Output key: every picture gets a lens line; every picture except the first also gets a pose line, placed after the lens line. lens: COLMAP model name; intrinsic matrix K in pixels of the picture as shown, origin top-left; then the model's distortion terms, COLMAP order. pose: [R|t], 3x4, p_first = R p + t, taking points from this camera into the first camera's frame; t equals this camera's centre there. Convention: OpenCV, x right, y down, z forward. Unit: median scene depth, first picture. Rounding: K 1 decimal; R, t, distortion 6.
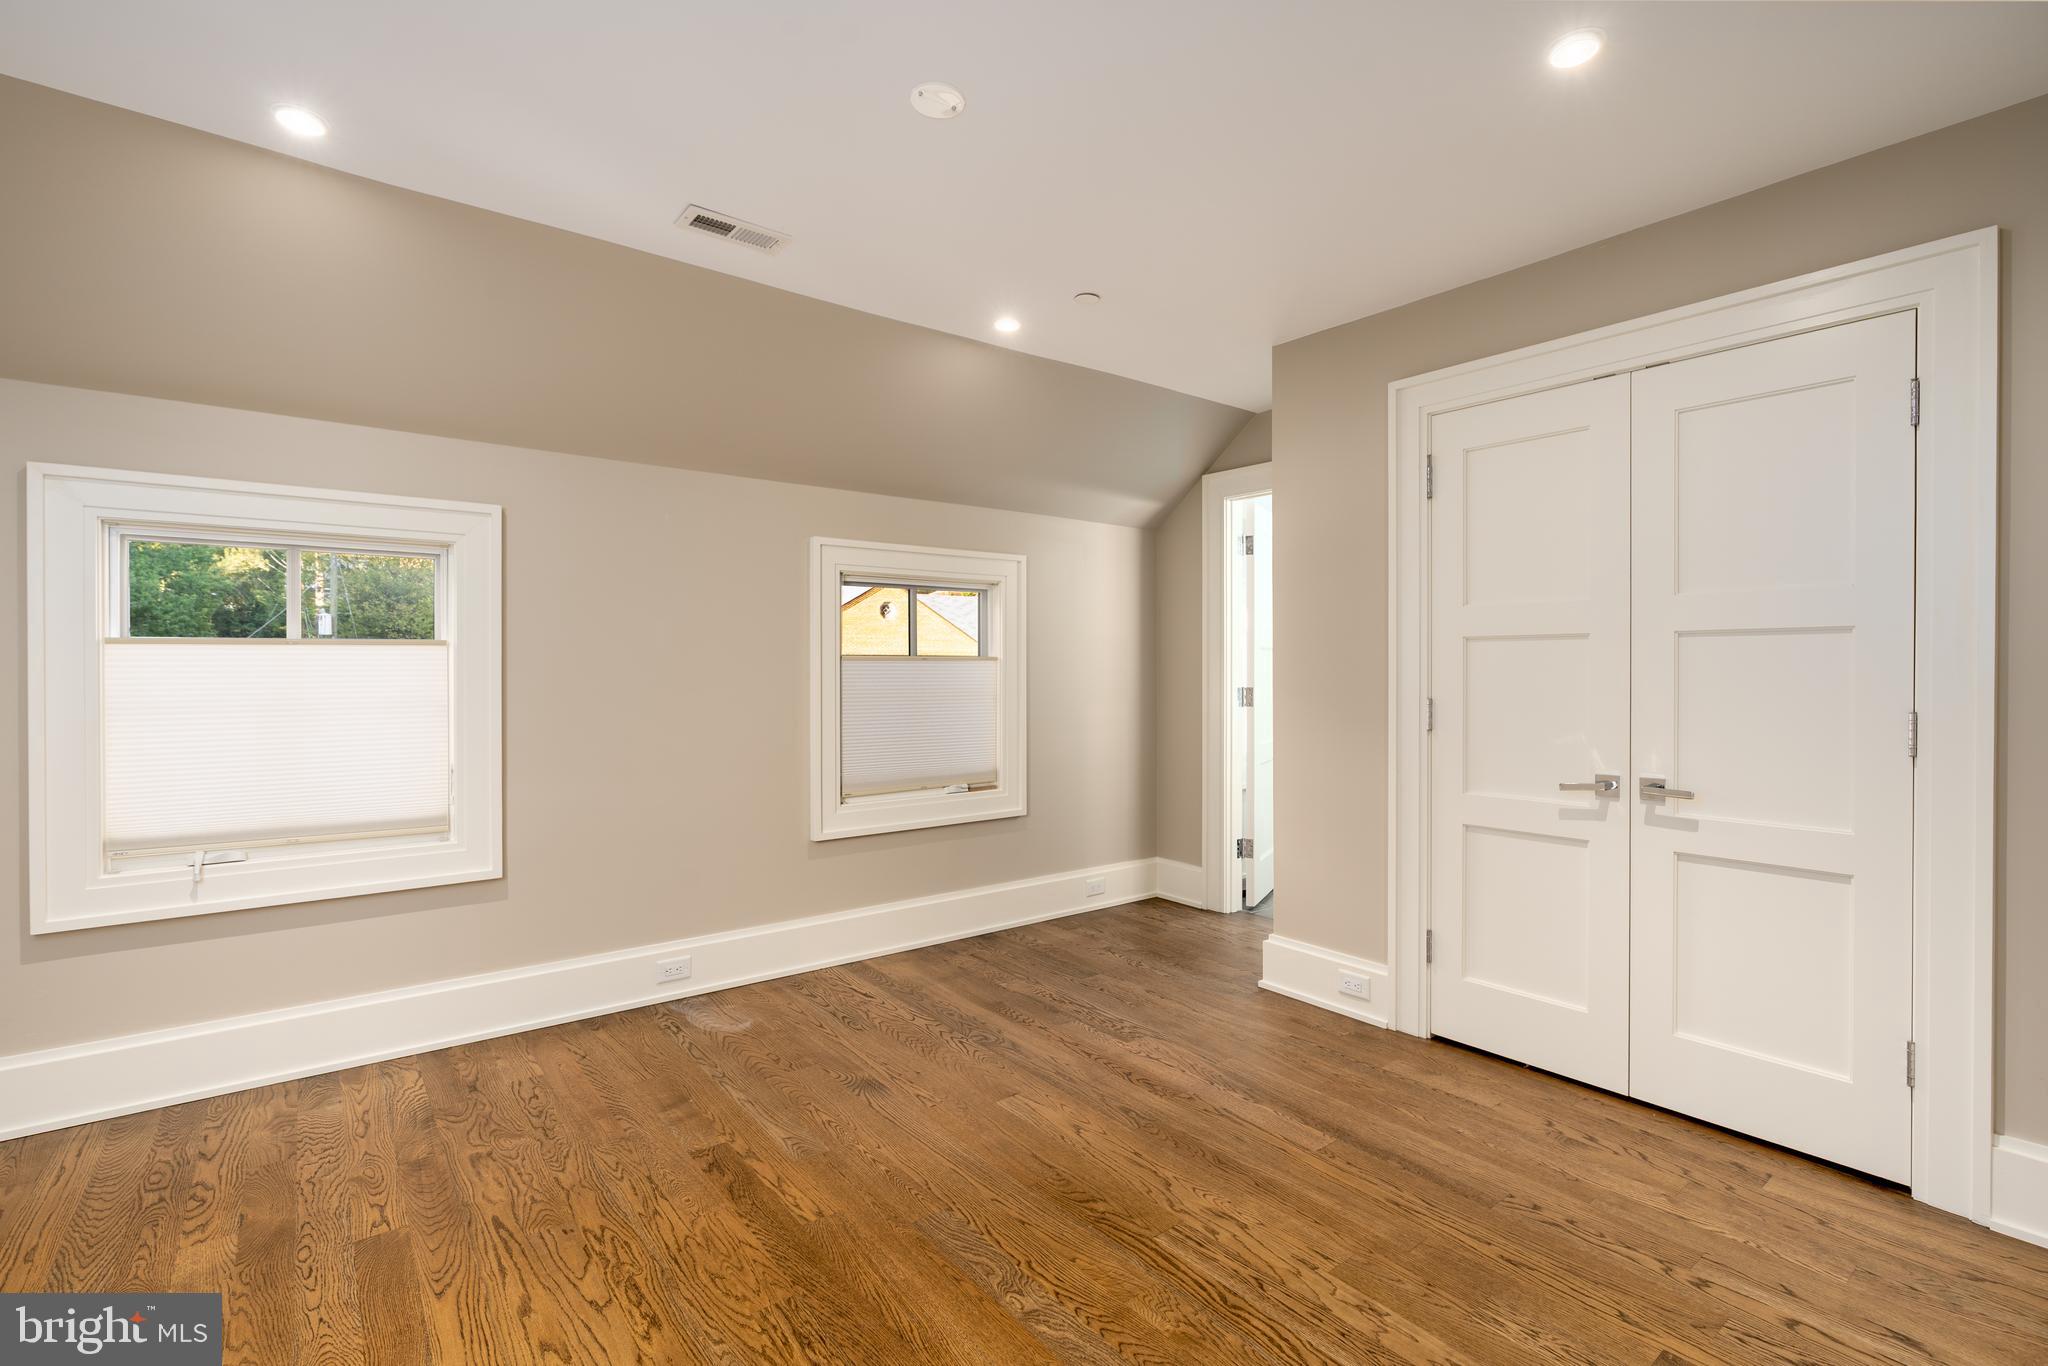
lens RADIAL K [[929.2, 0, 1026.7], [0, 929.2, 678.2], [0, 0, 1]] dist [-0.008631, 0.003757]
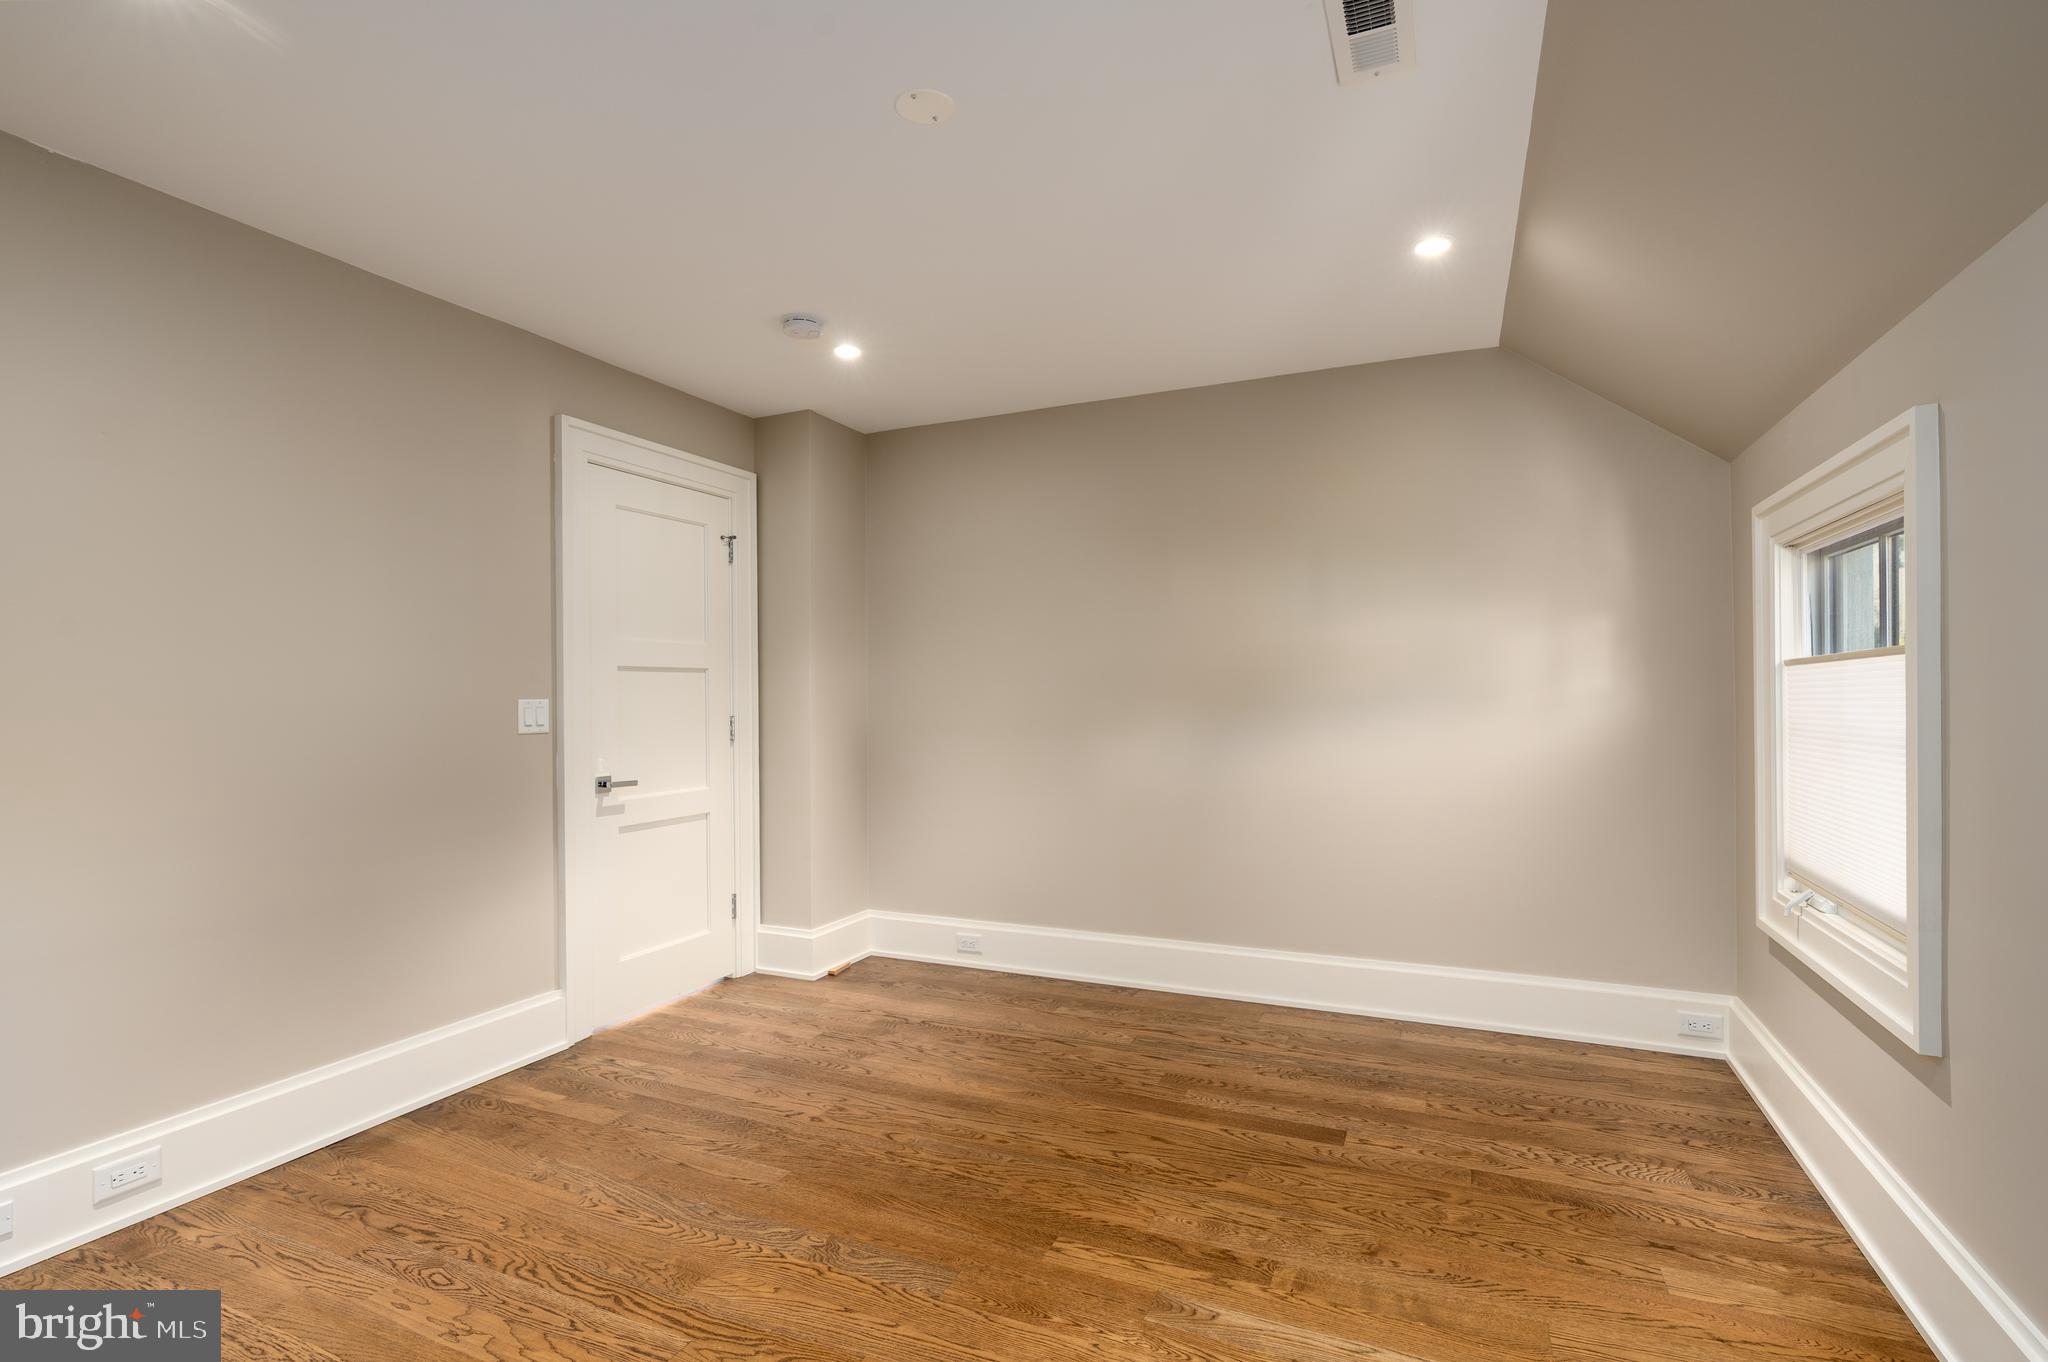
lens RADIAL K [[929.2, 0, 1027.2], [0, 929.2, 685.9], [0, 0, 1]] dist [-0.008631, 0.003757]
pose [[-0.877626, 0.001626, -0.479342, 0.274971], [0.000302, 0.999996, 0.002841, -0.010516], [0.479345, 0.002349, -0.877623, 1.909545]]
